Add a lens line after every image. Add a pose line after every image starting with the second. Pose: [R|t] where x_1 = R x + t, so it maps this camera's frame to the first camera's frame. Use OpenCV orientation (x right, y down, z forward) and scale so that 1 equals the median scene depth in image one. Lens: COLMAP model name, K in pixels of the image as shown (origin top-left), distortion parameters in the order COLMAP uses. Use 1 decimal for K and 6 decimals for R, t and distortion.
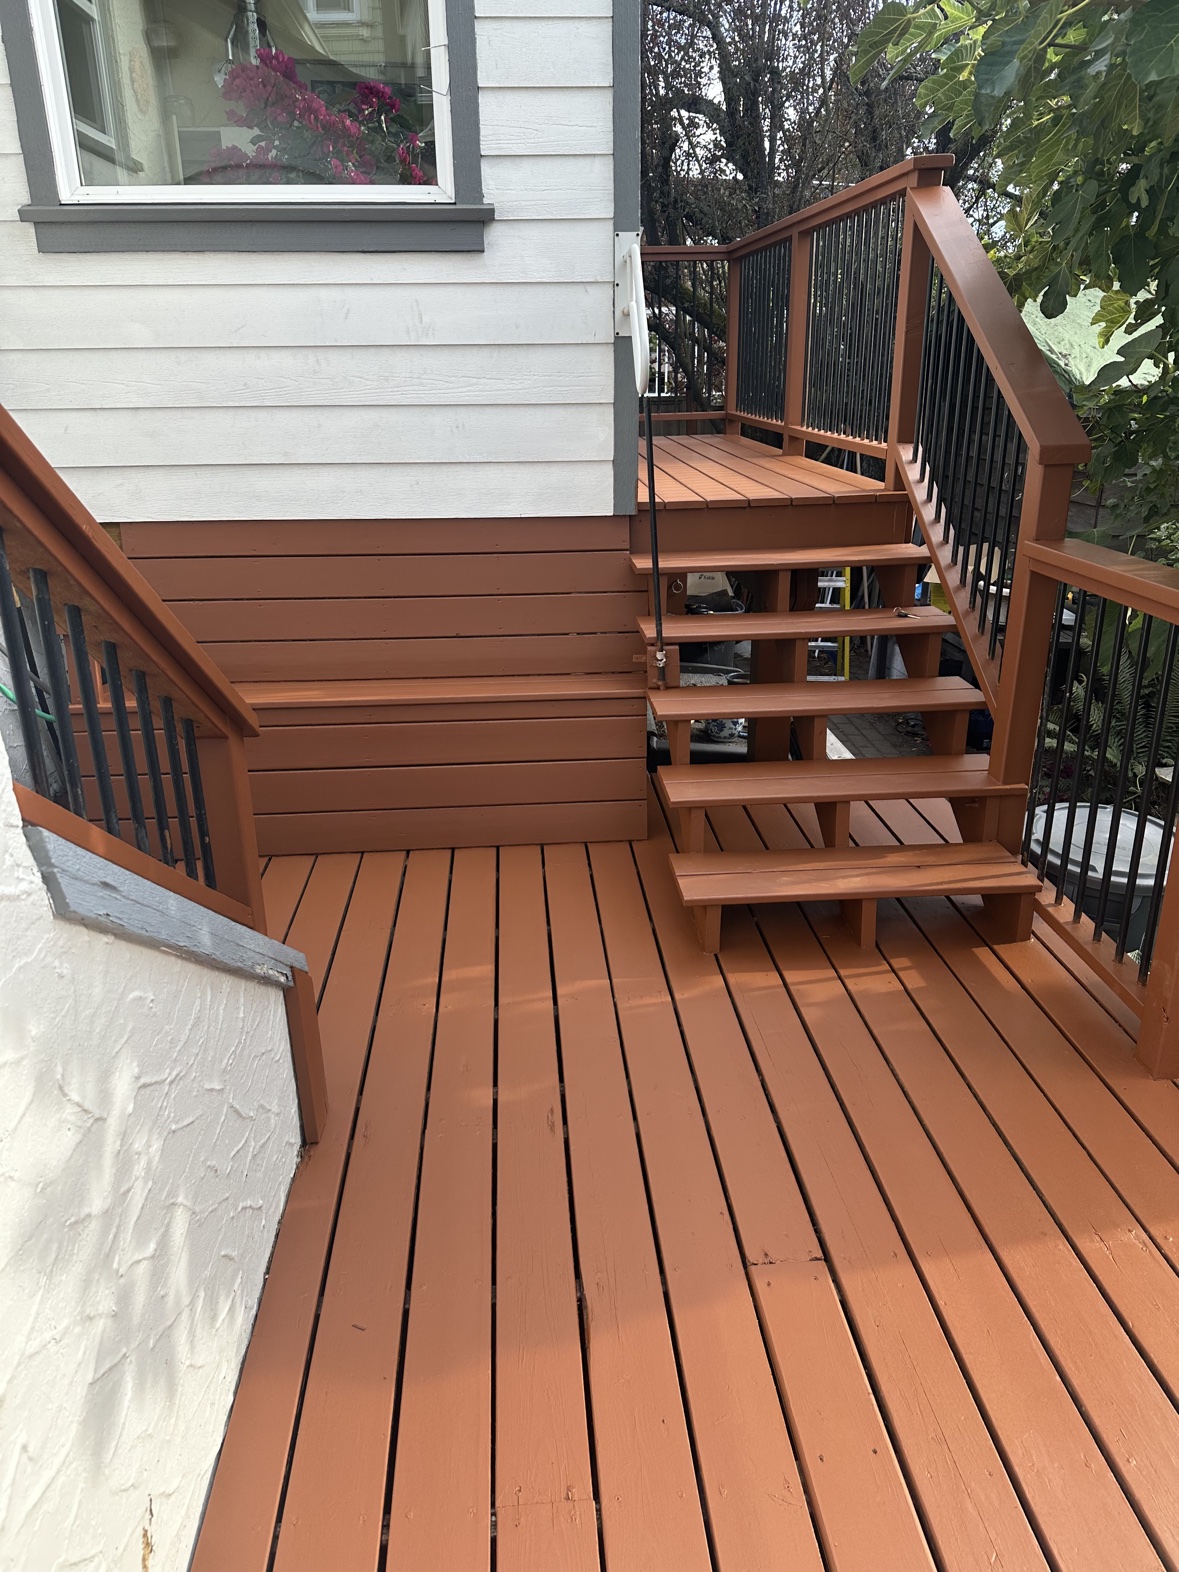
lens RADIAL K [[1094.8, 0, 598.1], [0, 1094.8, 793.6], [0, 0, 1]] dist [0.042722, -0.055028]
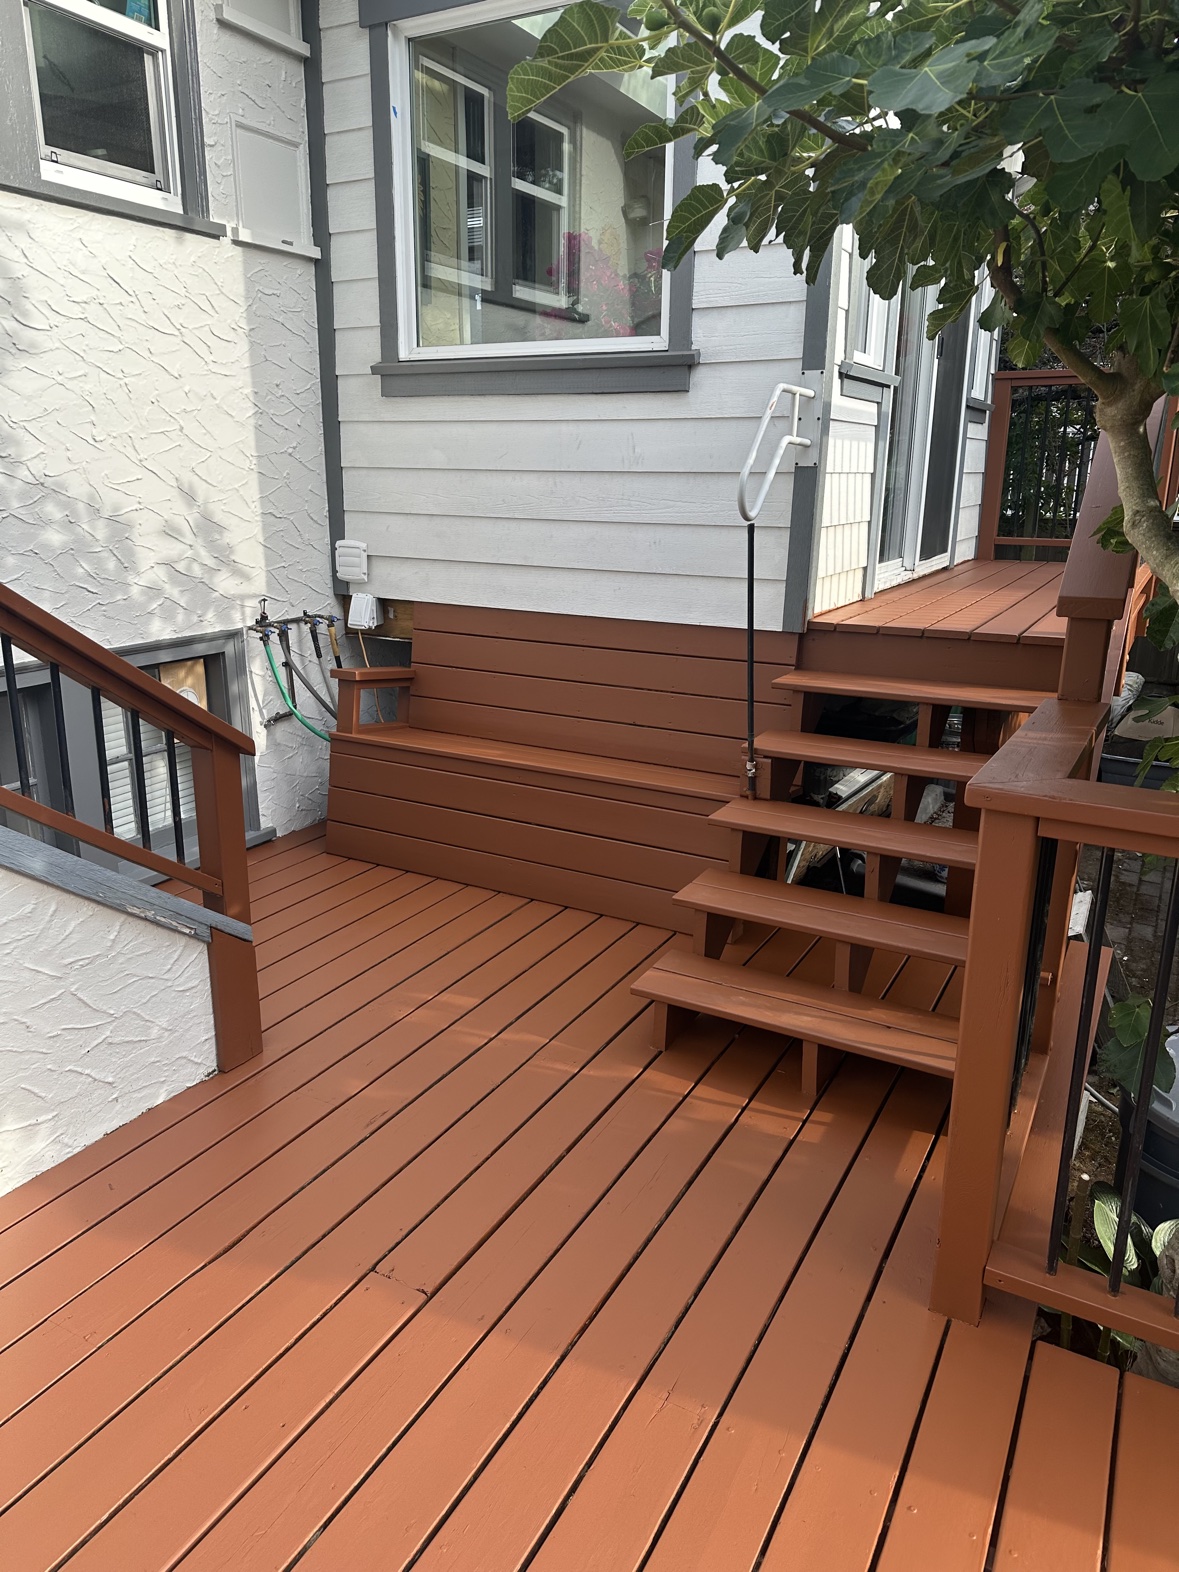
lens RADIAL K [[1094.8, 0, 618.4], [0, 1094.8, 819.2], [0, 0, 1]] dist [0.042722, -0.055028]
pose [[0.838537, 0.184885, -0.512517, 0.492355], [-0.218056, 0.975925, -0.004710, -0.046399], [0.499307, 0.115707, 0.858664, 0.054672]]
